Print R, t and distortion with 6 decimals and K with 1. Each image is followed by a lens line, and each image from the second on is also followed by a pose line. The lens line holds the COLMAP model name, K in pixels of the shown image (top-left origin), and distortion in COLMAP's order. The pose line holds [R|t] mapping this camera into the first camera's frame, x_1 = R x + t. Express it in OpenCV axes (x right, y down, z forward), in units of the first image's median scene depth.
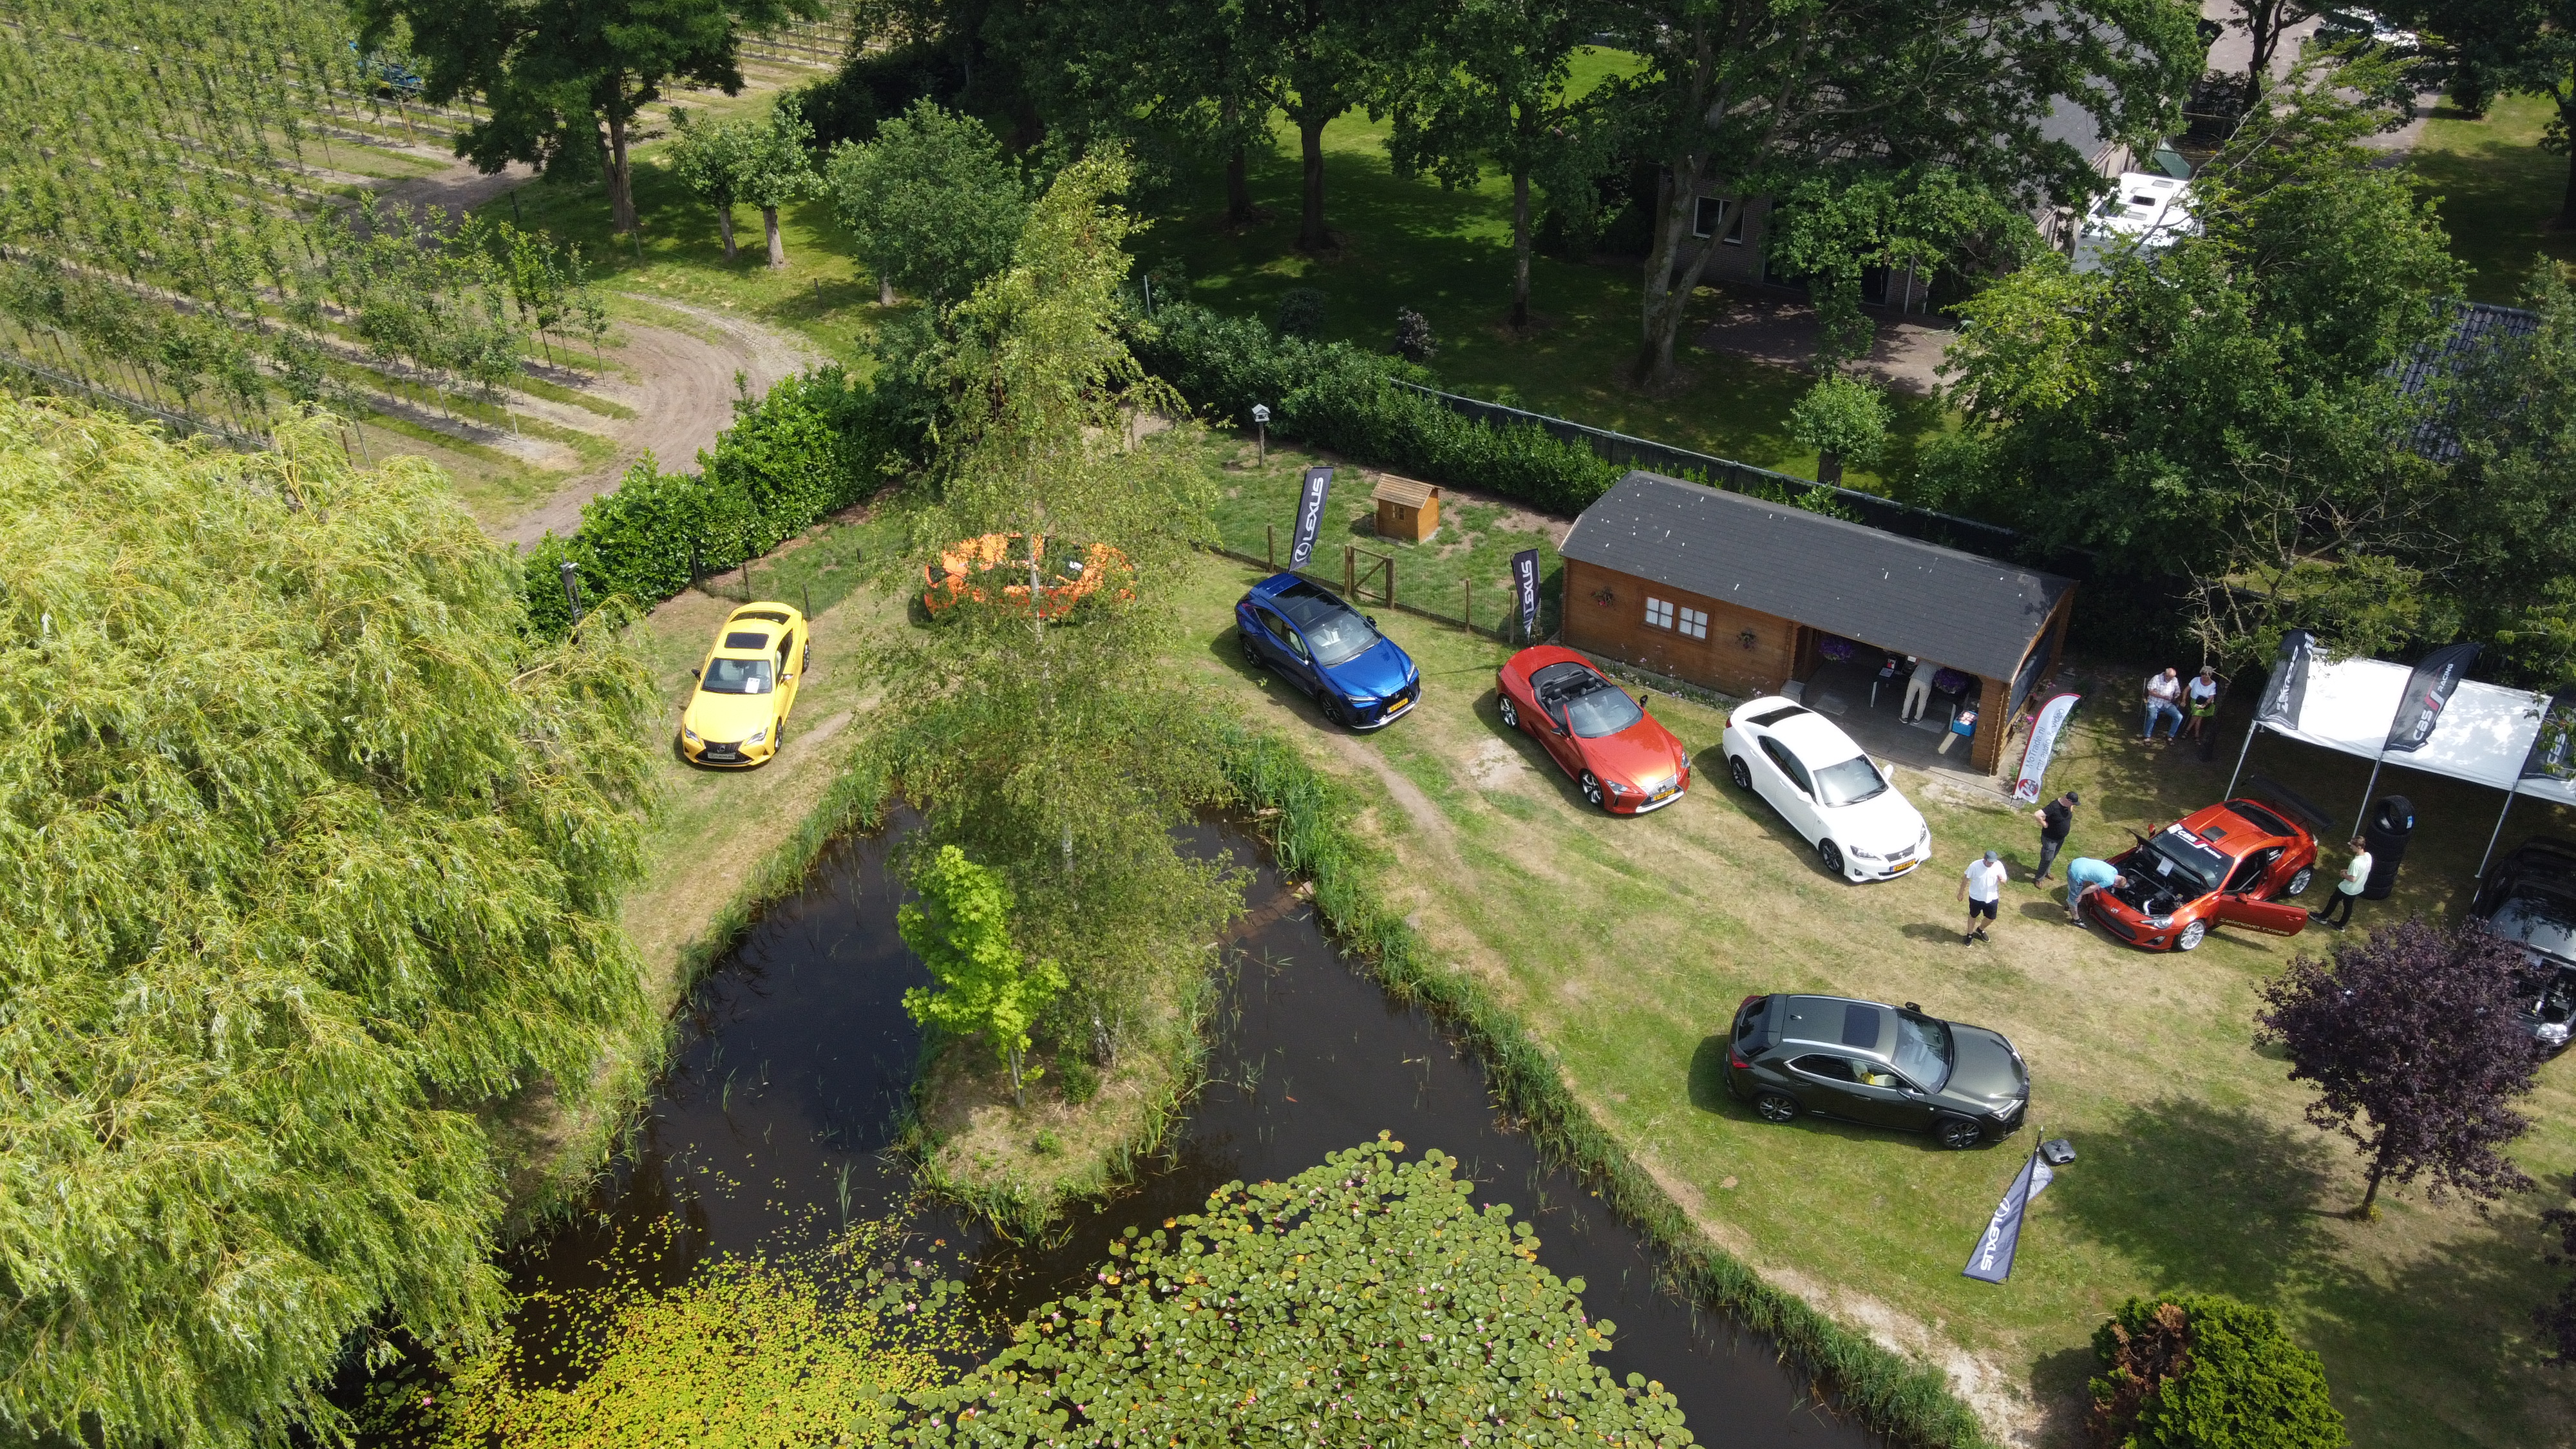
lens RADIAL K [[1979.8, 0, 1278.3], [0, 1979.8, 701.2], [0, 0, 1]] dist [-0.001606, 0.031752]
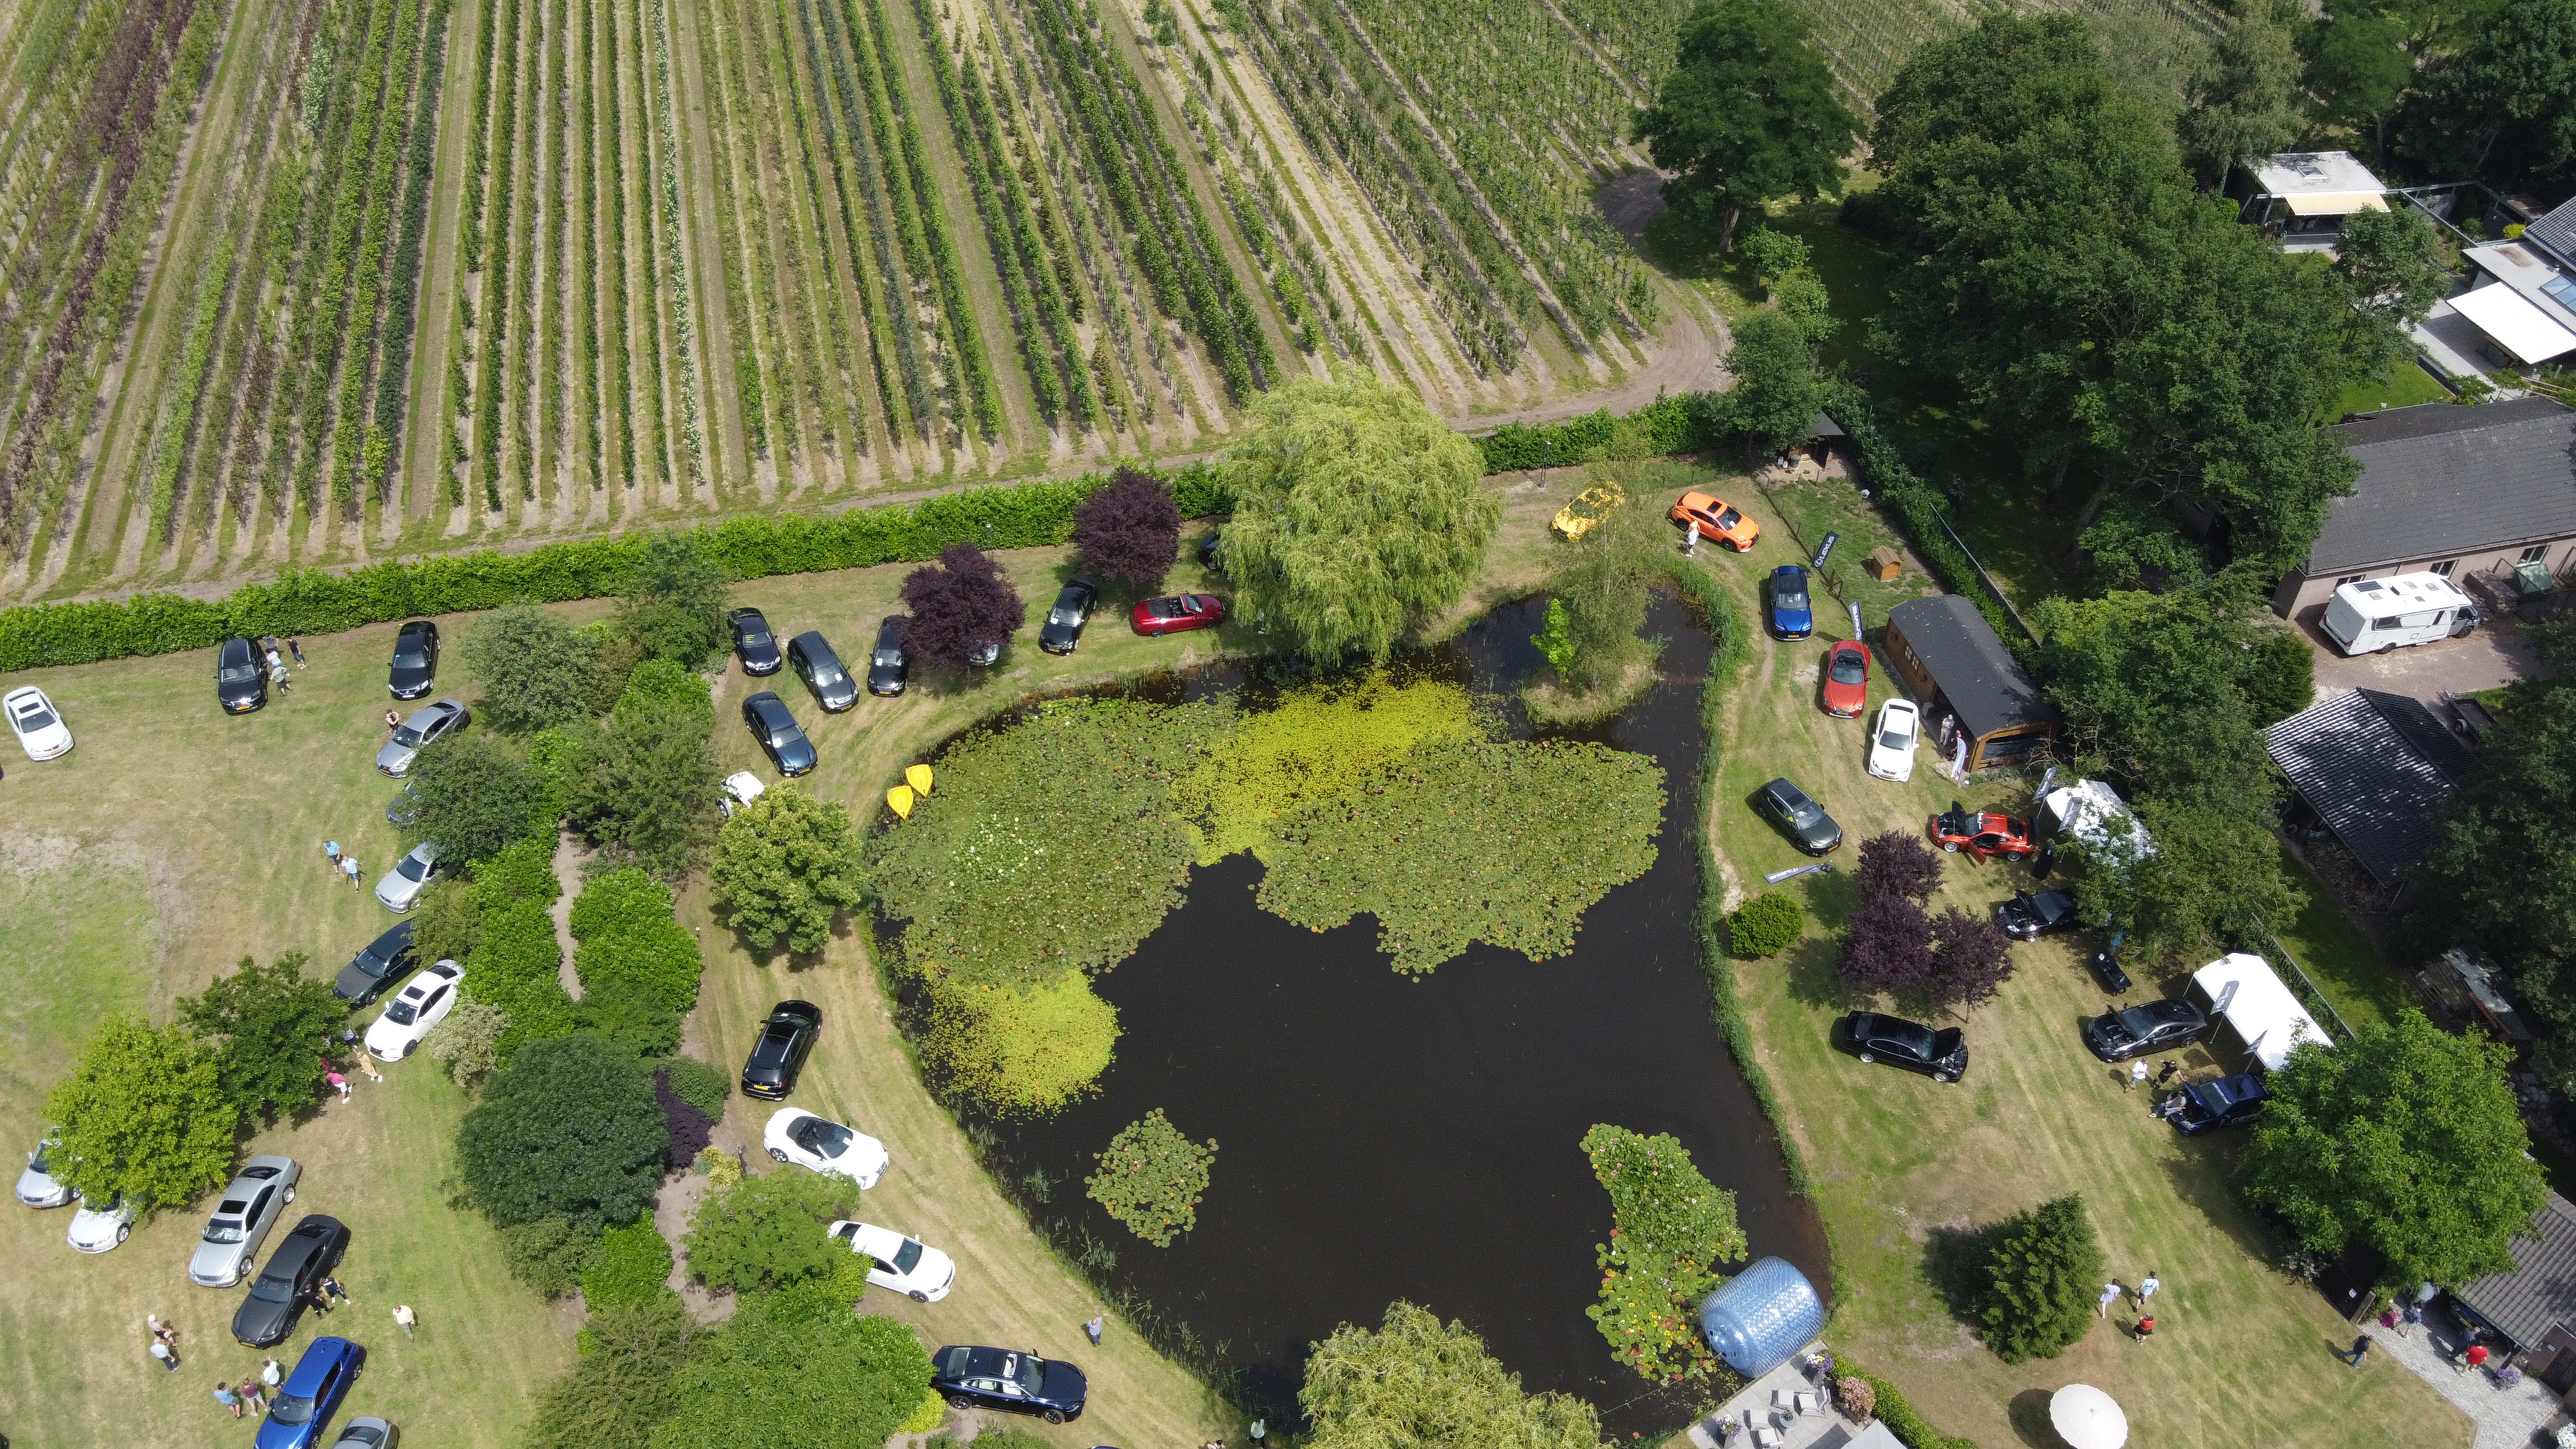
lens RADIAL K [[1929.0, 0, 1288.0], [0, 1929.0, 724.5], [0, 0, 1]] dist [-0.044881, 0.135340]
pose [[0.732081, 0.483076, -0.480307, 1.071354], [-0.388632, 0.875246, 0.287941, -0.460726], [0.559484, -0.024134, 0.828490, -1.769085]]
